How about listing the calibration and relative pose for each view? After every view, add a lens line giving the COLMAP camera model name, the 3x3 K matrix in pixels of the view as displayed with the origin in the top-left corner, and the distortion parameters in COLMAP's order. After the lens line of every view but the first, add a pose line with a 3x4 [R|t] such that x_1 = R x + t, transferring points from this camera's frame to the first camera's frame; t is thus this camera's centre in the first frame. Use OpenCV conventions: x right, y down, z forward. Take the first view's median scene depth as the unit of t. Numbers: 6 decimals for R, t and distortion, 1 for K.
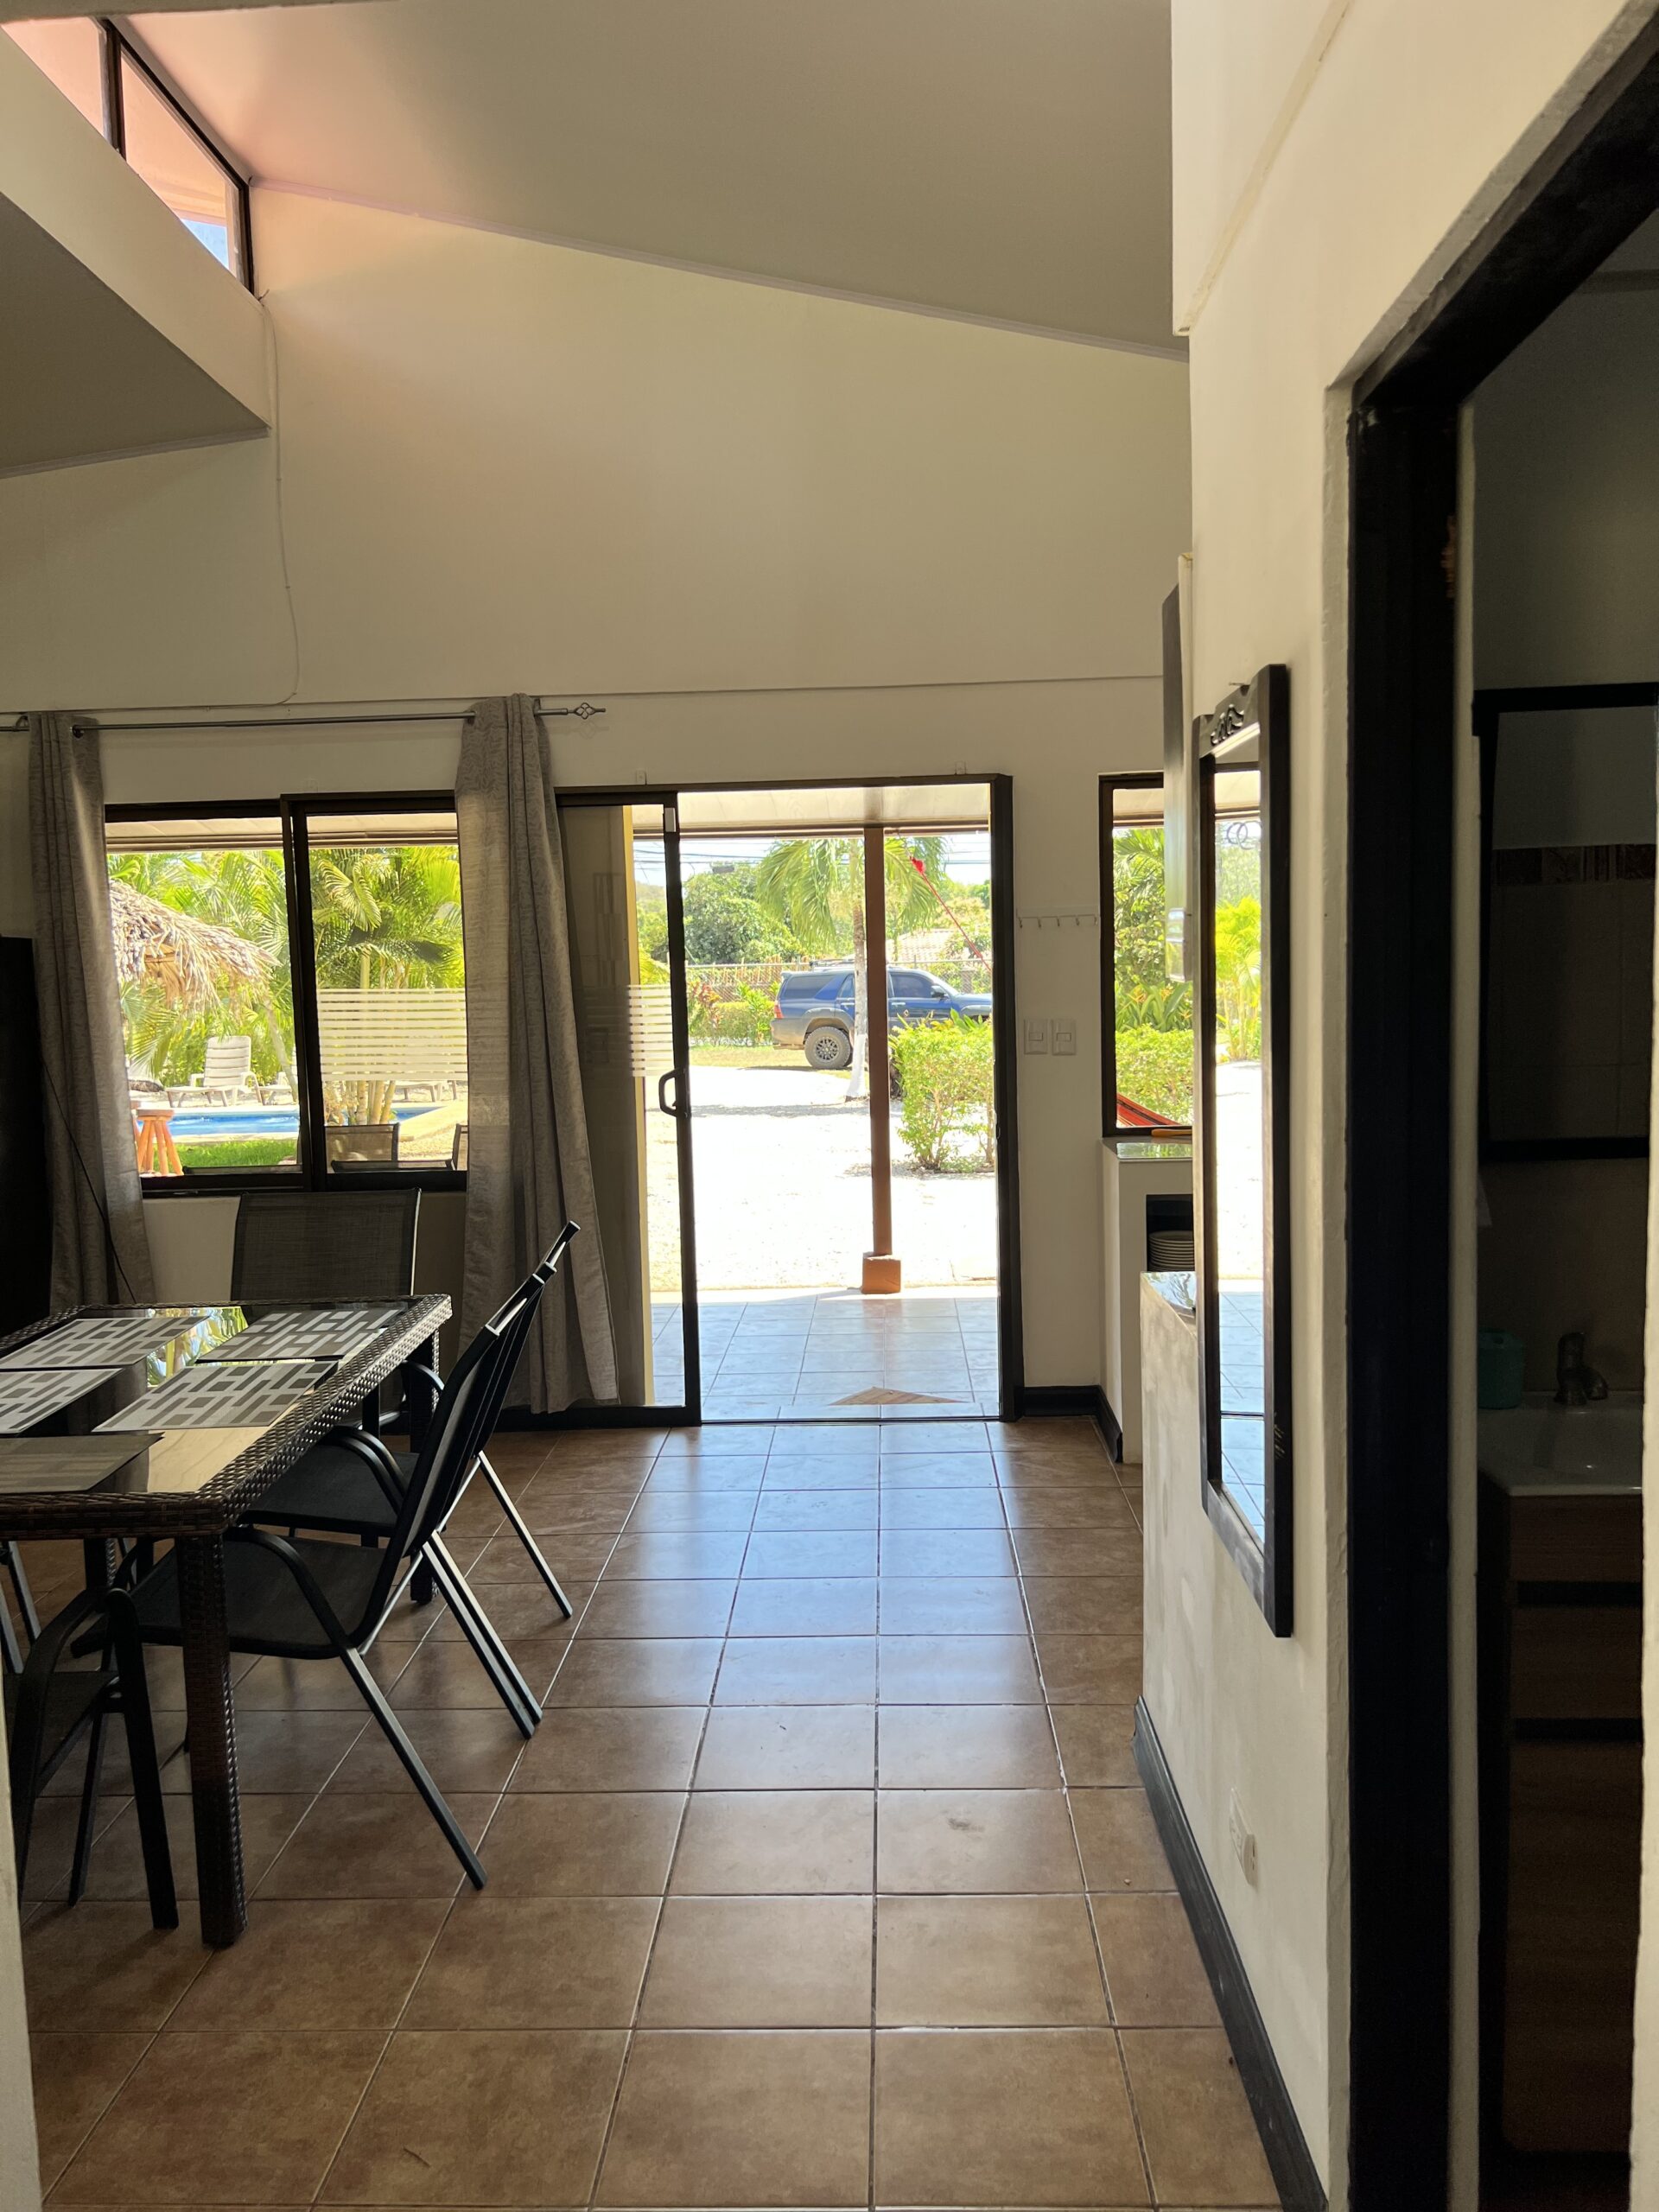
lens RADIAL K [[1674.6, 0, 846.1], [0, 1674.6, 1122.7], [0, 0, 1]] dist [0.044702, -0.049788]
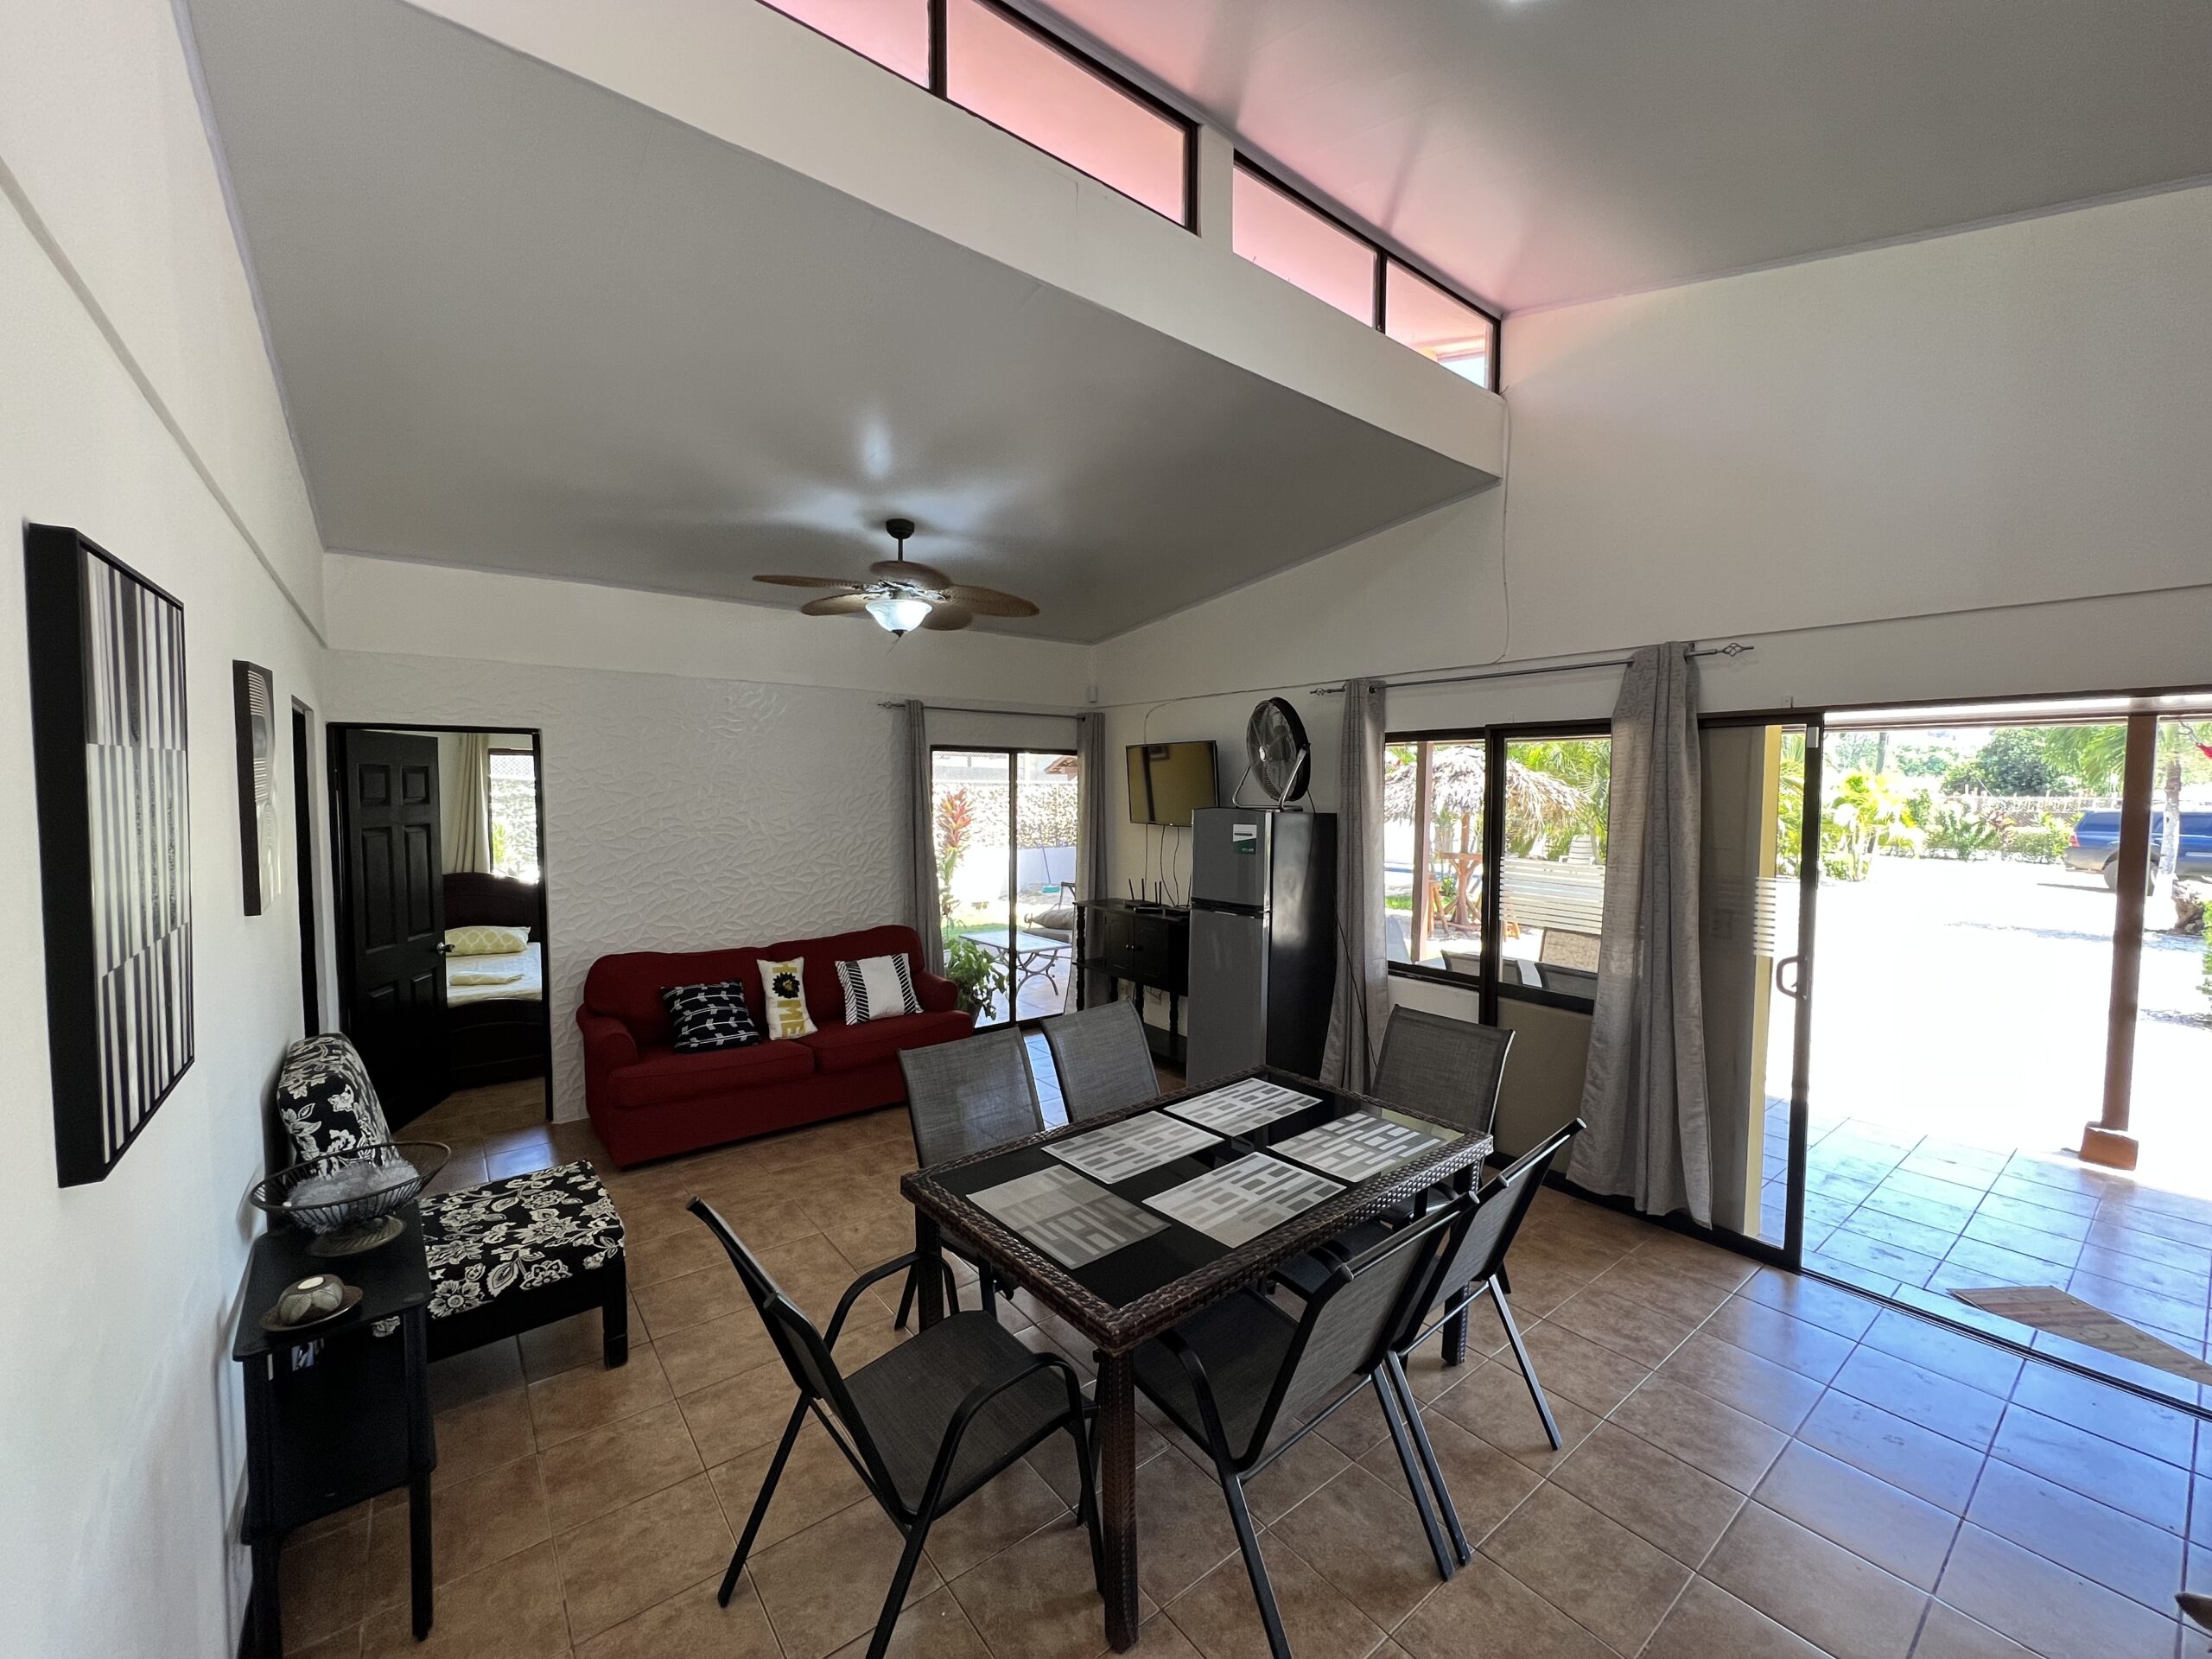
lens RADIAL K [[891.3, 0, 1106.5], [0, 891.3, 827.8], [0, 0, 1]] dist [-0.002358, 0.001231]
pose [[0.634469, 0.067280, -0.770014, 0.059458], [-0.094997, 0.995440, 0.008702, -0.079429], [0.767088, 0.067628, 0.637967, 0.251285]]
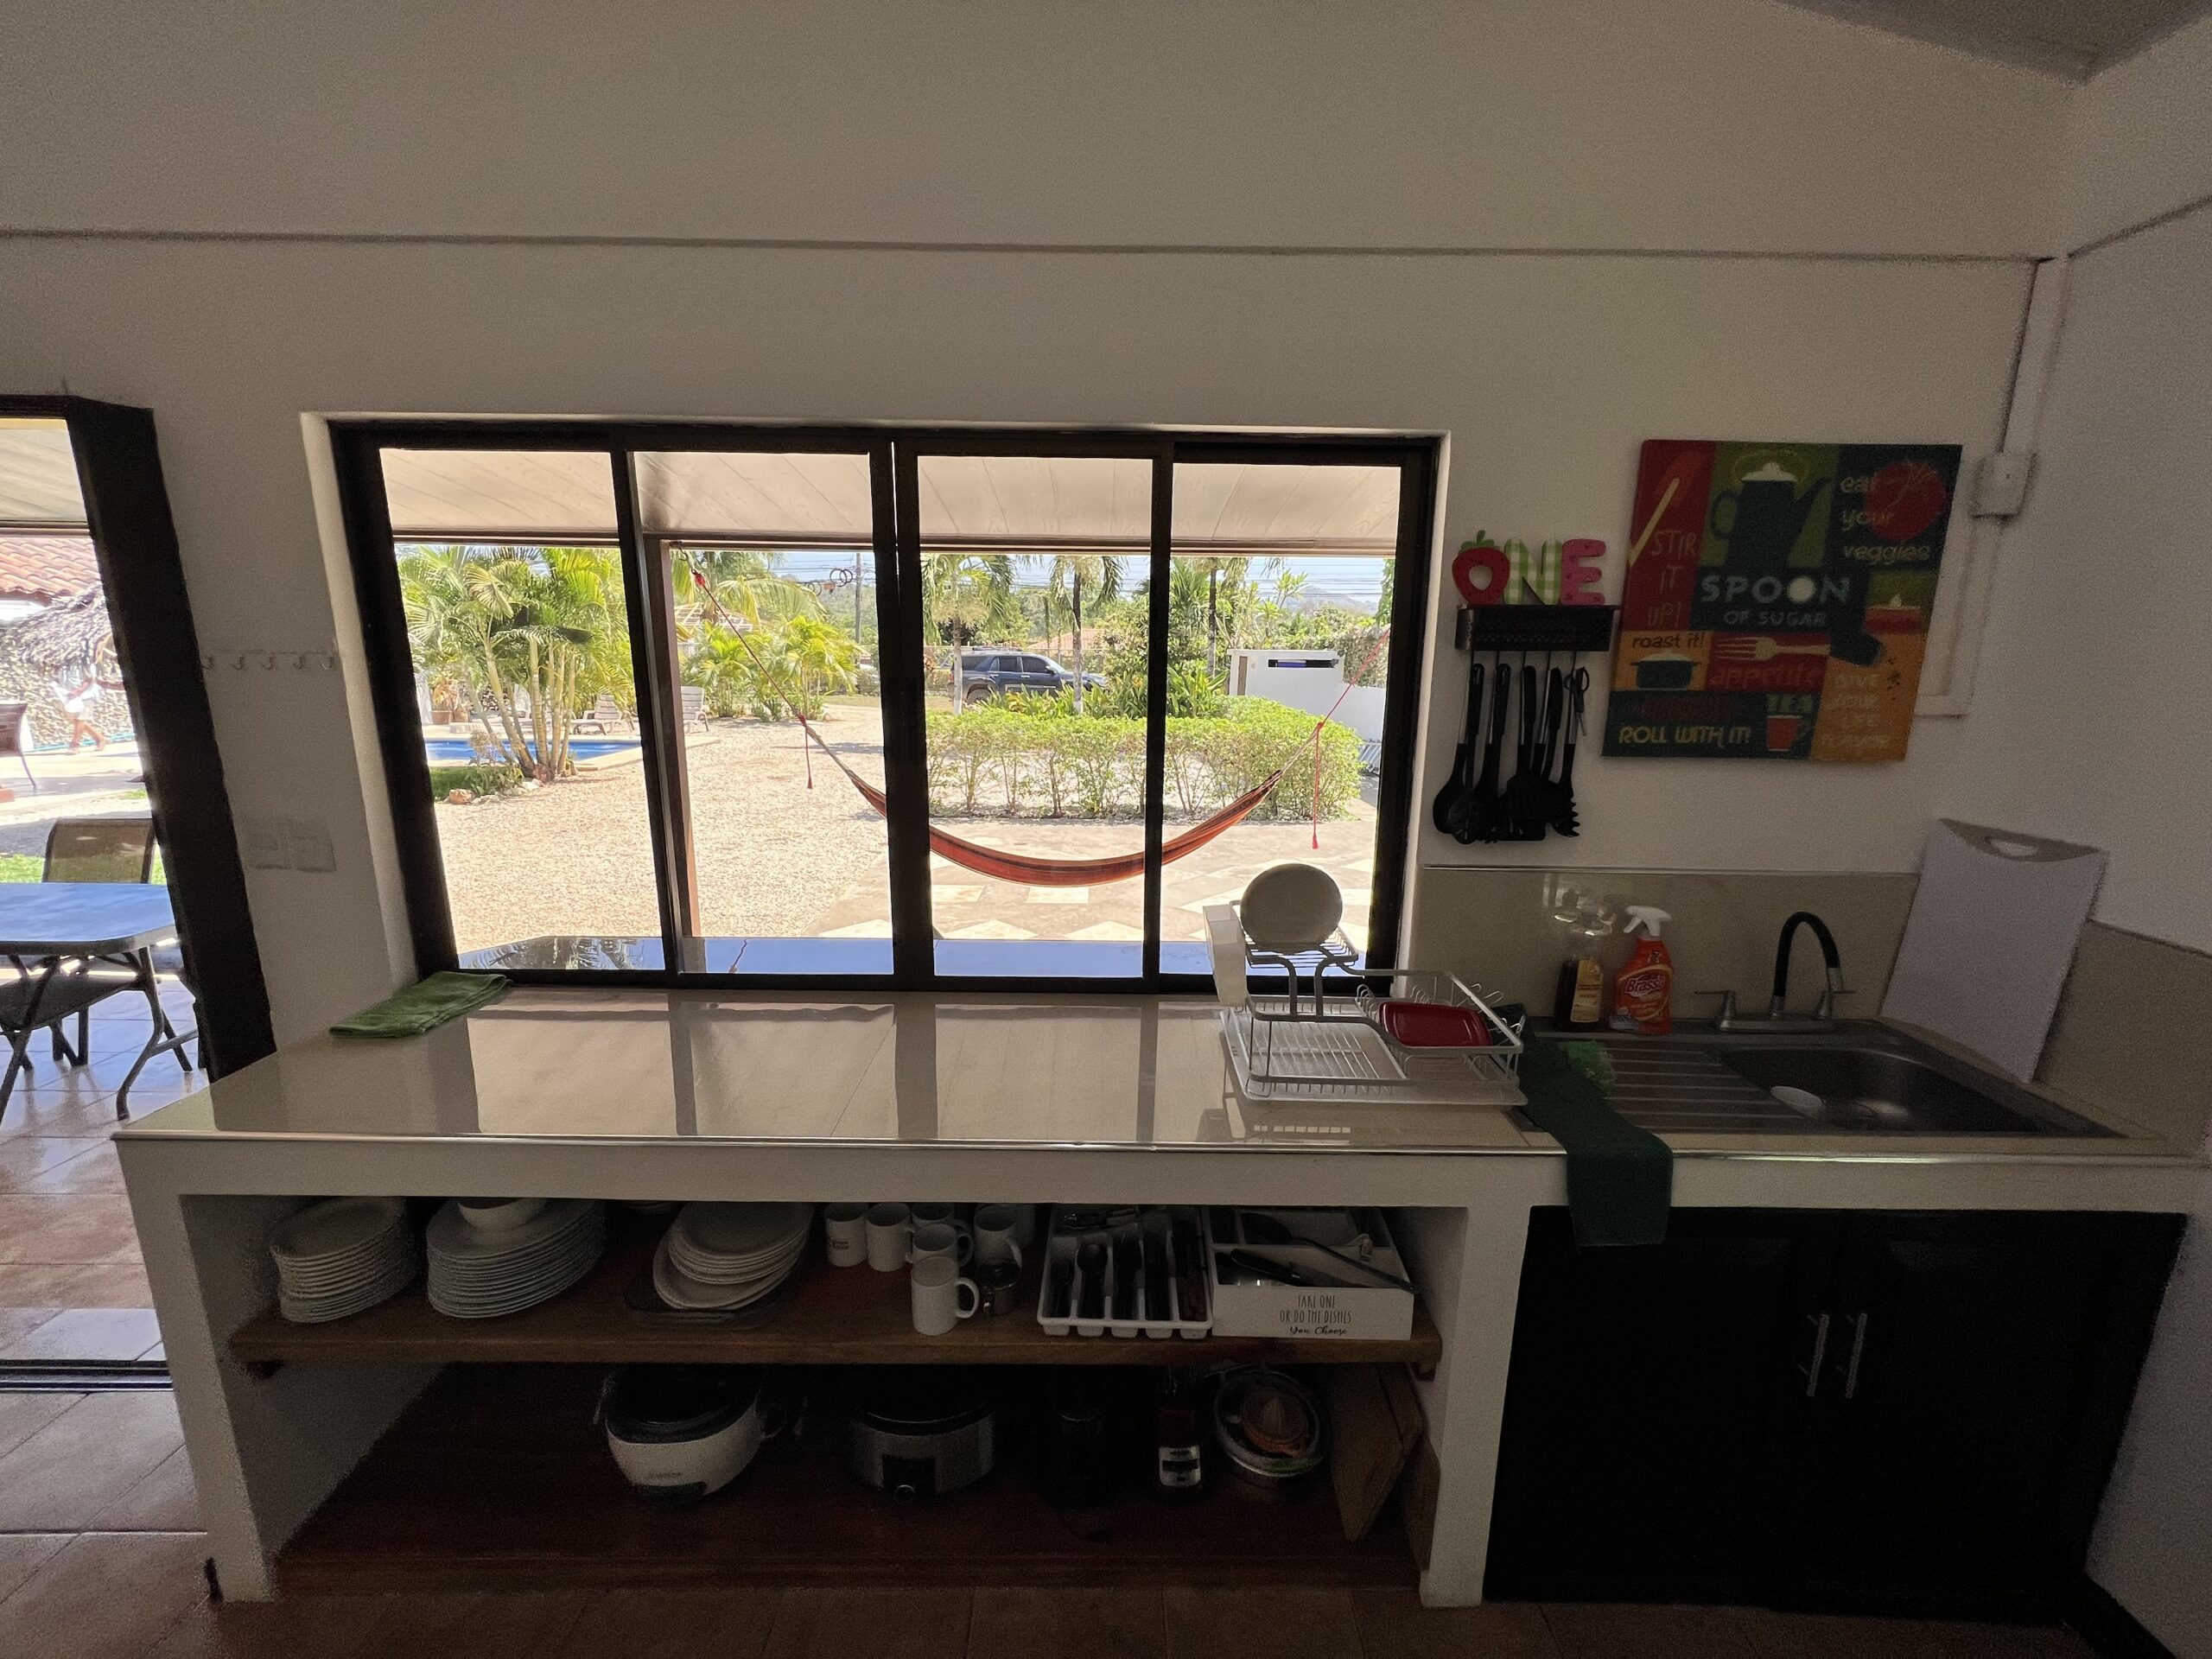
lens RADIAL K [[891.3, 0, 1114.1], [0, 891.3, 831.7], [0, 0, 1]] dist [-0.002358, 0.001231]
pose [[0.998553, 0.029879, 0.044715, 0.425852], [-0.034680, 0.993241, 0.110765, -0.105095], [-0.041103, -0.112155, 0.992840, 0.656536]]
